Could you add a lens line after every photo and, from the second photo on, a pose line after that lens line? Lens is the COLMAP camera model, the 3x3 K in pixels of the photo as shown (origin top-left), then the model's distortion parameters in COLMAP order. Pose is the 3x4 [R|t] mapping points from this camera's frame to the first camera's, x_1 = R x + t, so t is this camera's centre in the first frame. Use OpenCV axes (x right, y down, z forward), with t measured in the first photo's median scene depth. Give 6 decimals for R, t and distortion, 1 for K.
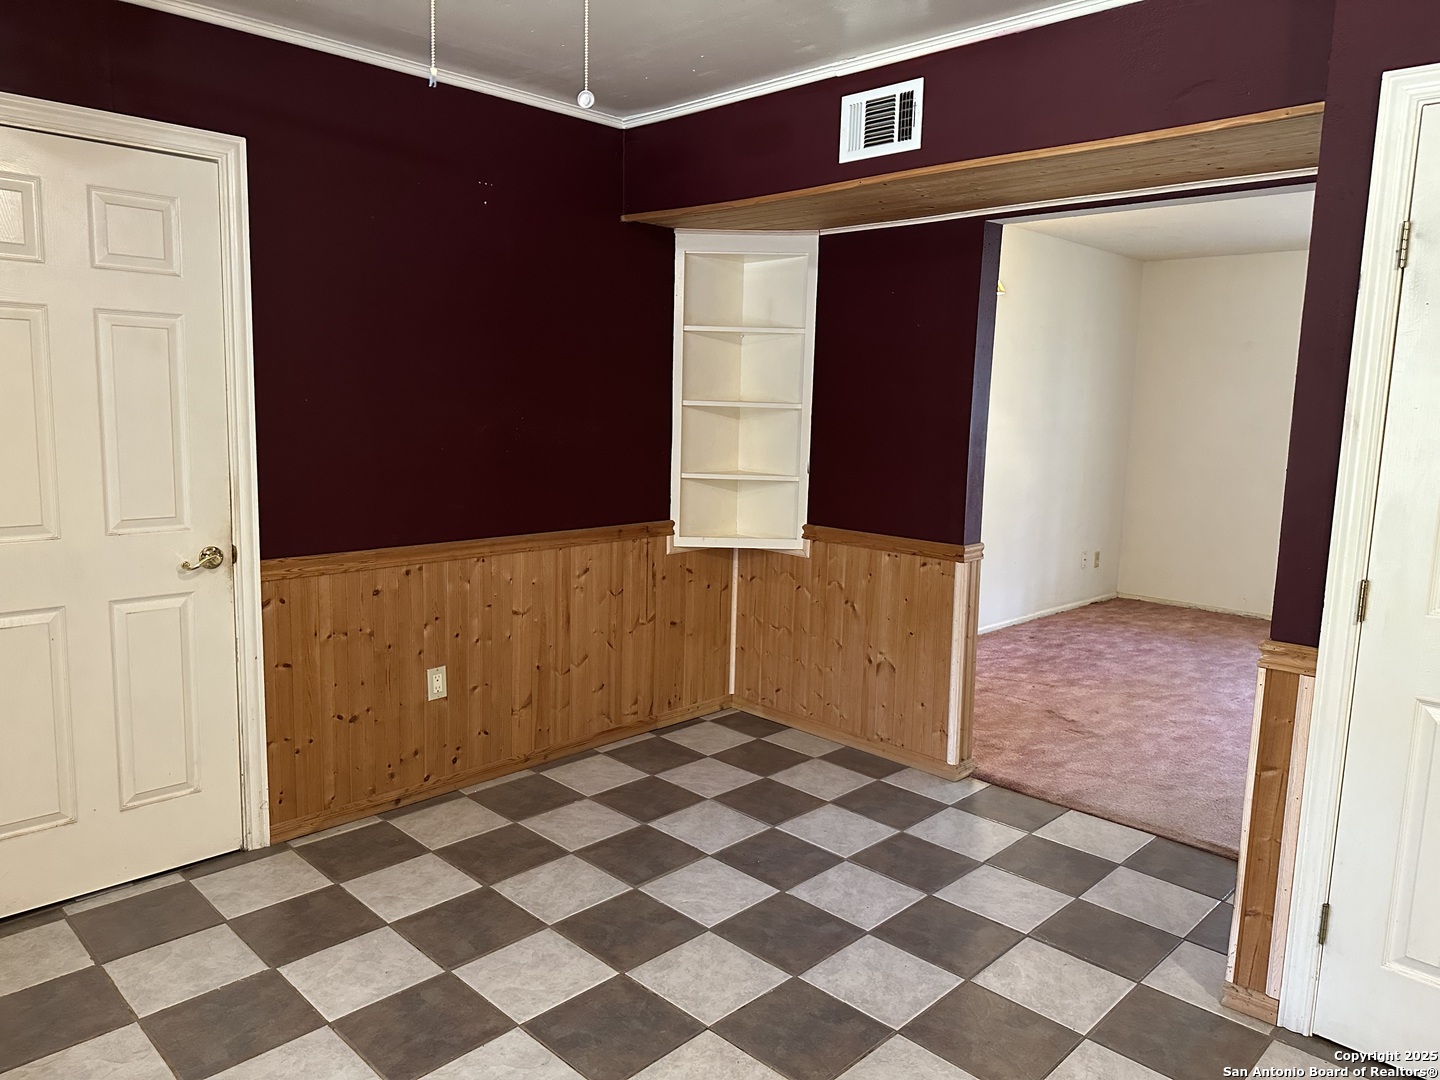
lens RADIAL K [[1015.6, 0, 732.4], [0, 1015.6, 525.2], [0, 0, 1]] dist [0.066886, -0.073116]
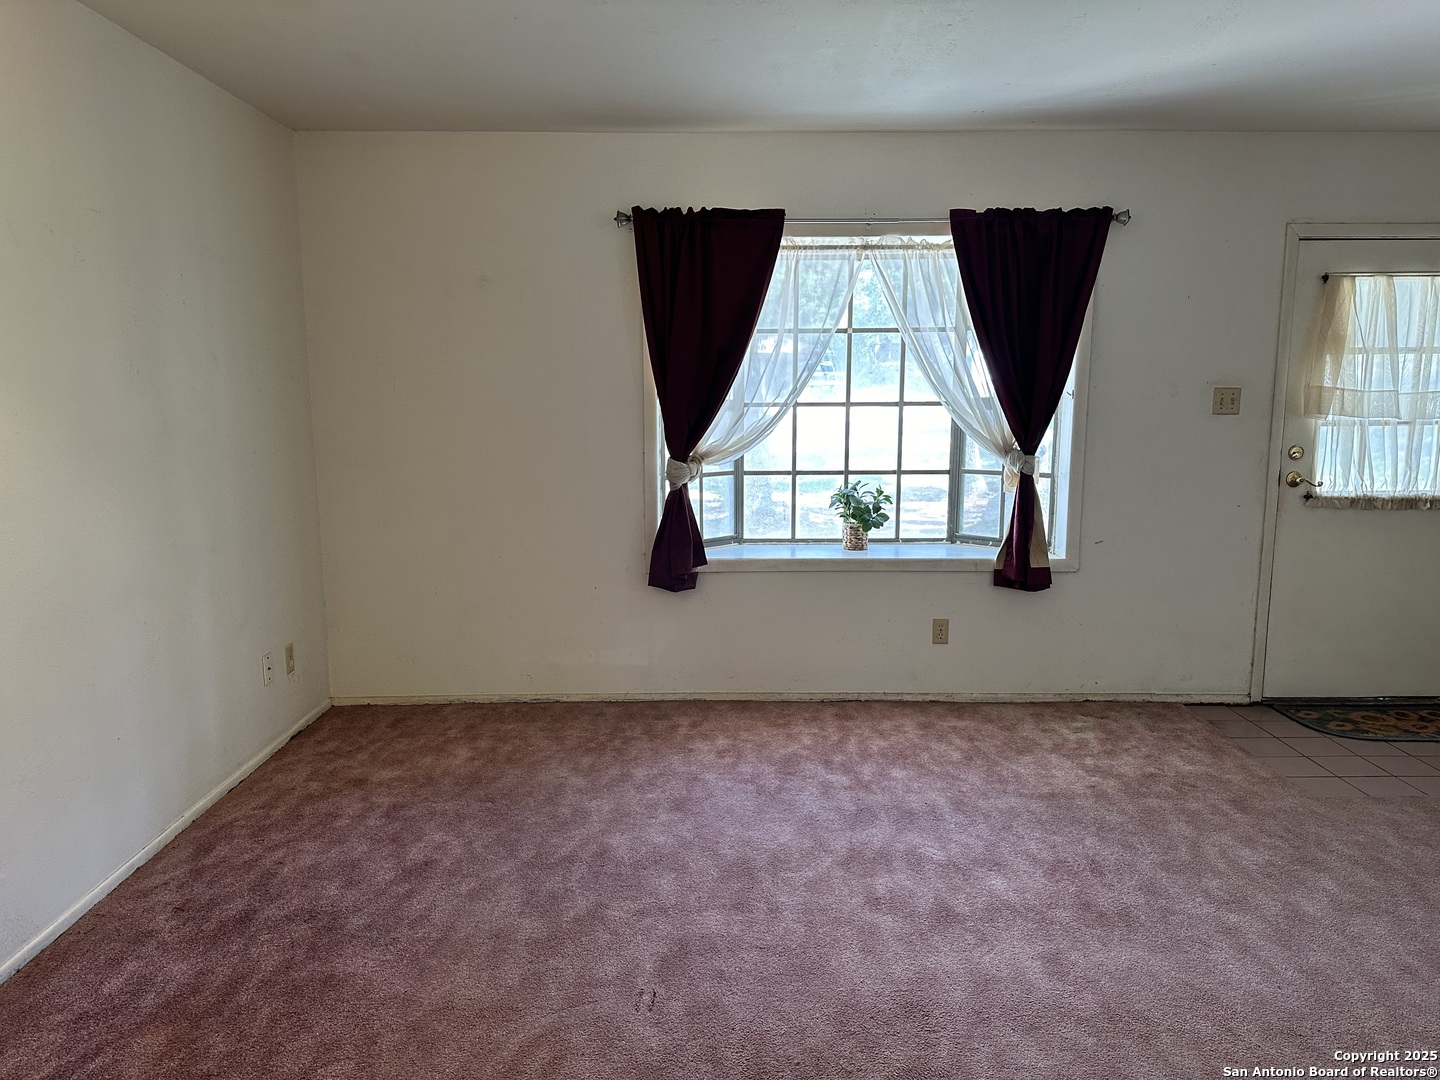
lens RADIAL K [[1015.6, 0, 707.5], [0, 1015.6, 525.7], [0, 0, 1]] dist [0.066886, -0.073116]
pose [[0.725449, -0.129004, 0.676078, 0.322968], [0.115508, 0.991165, 0.065183, -0.106906], [-0.678515, 0.030806, 0.733941, 0.915855]]
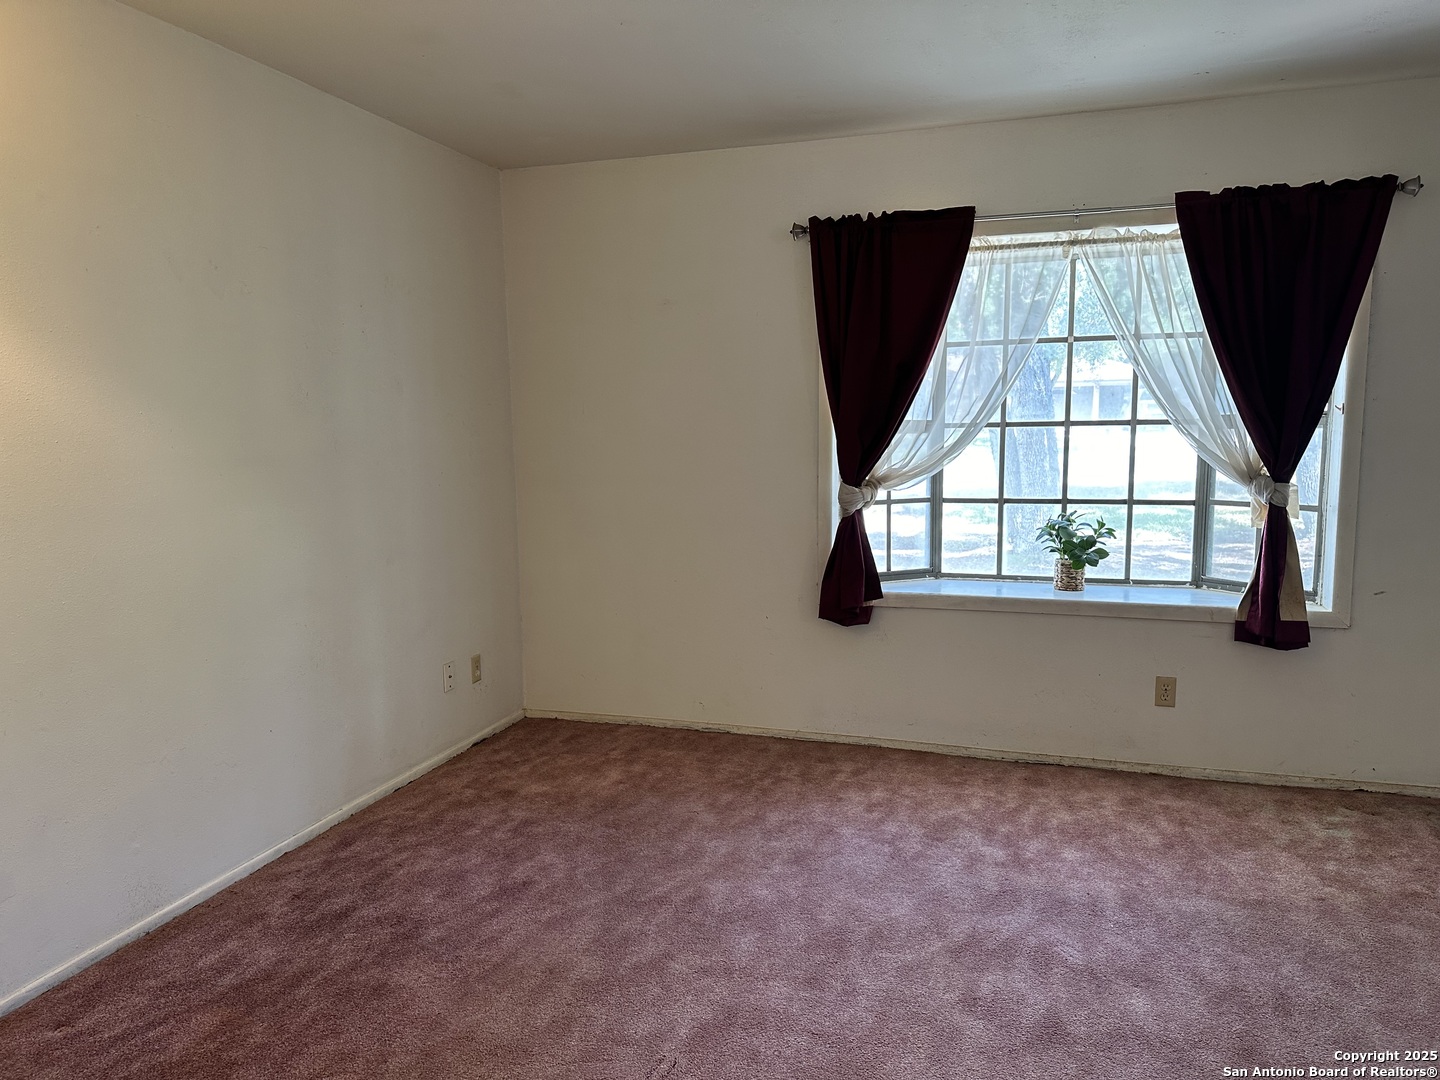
lens RADIAL K [[1015.6, 0, 707.6], [0, 1015.6, 536.5], [0, 0, 1]] dist [0.066886, -0.073116]
pose [[0.903442, -0.091752, 0.418777, 0.509794], [0.096148, 0.995310, 0.010644, -0.078455], [-0.417789, 0.030648, 0.908027, 0.868896]]
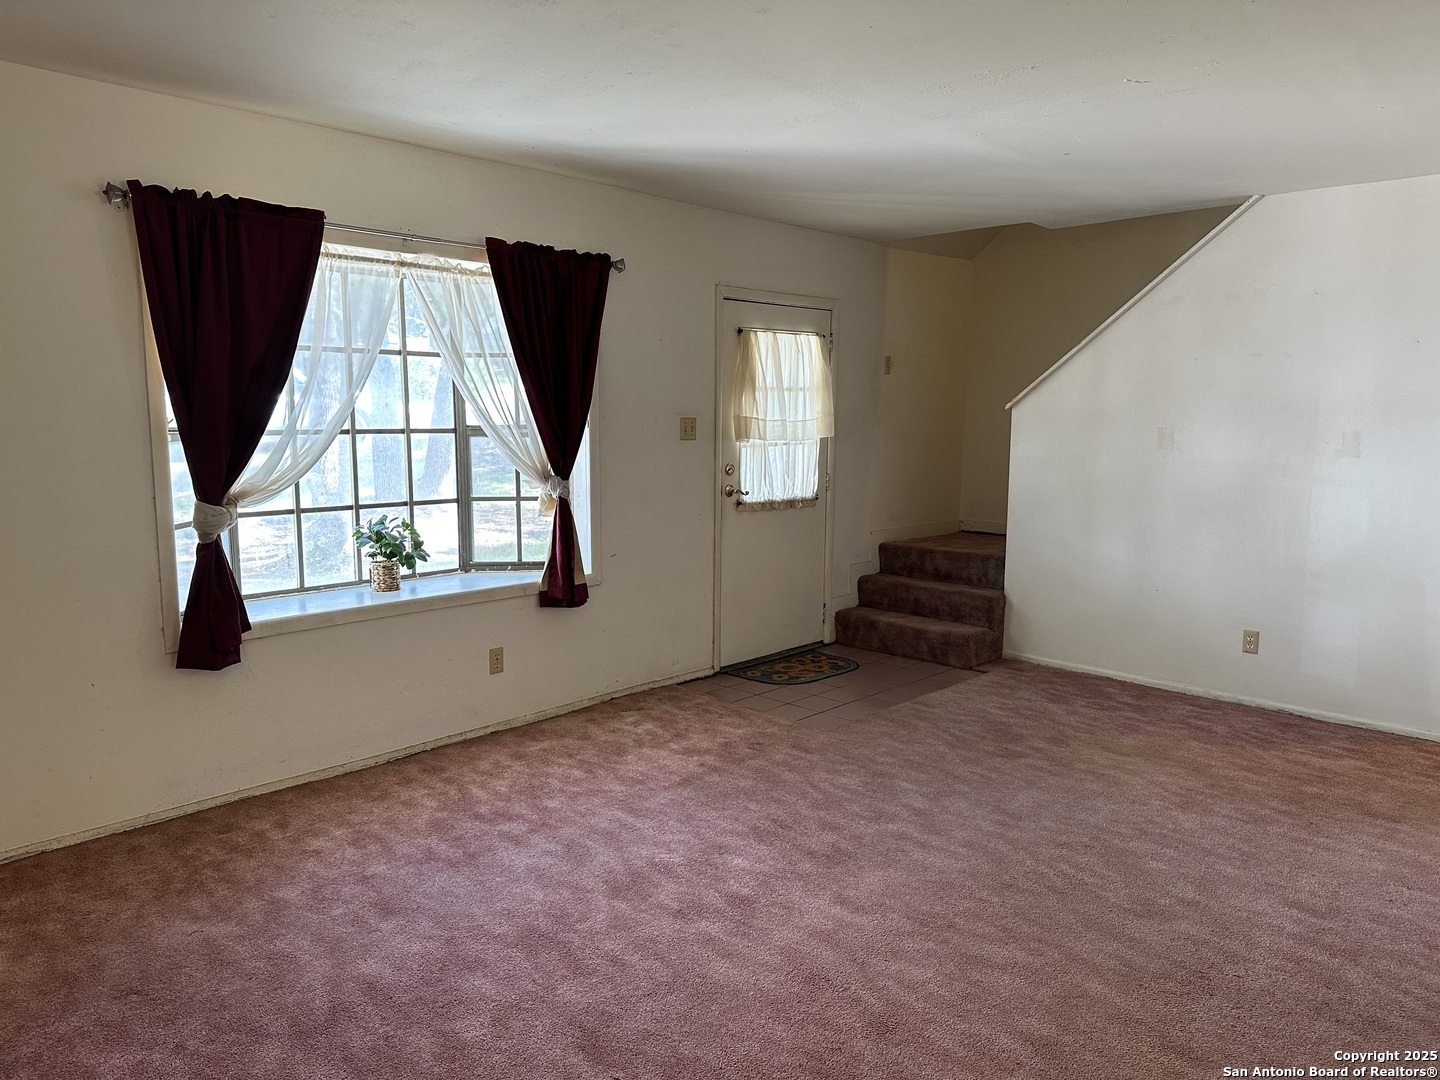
lens RADIAL K [[1015.6, 0, 719.0], [0, 1015.6, 539.3], [0, 0, 1]] dist [0.066886, -0.073116]
pose [[0.002052, -0.160899, 0.986969, 0.151198], [0.125641, 0.979191, 0.159370, -0.174659], [-0.992074, 0.123677, 0.022225, 1.343693]]
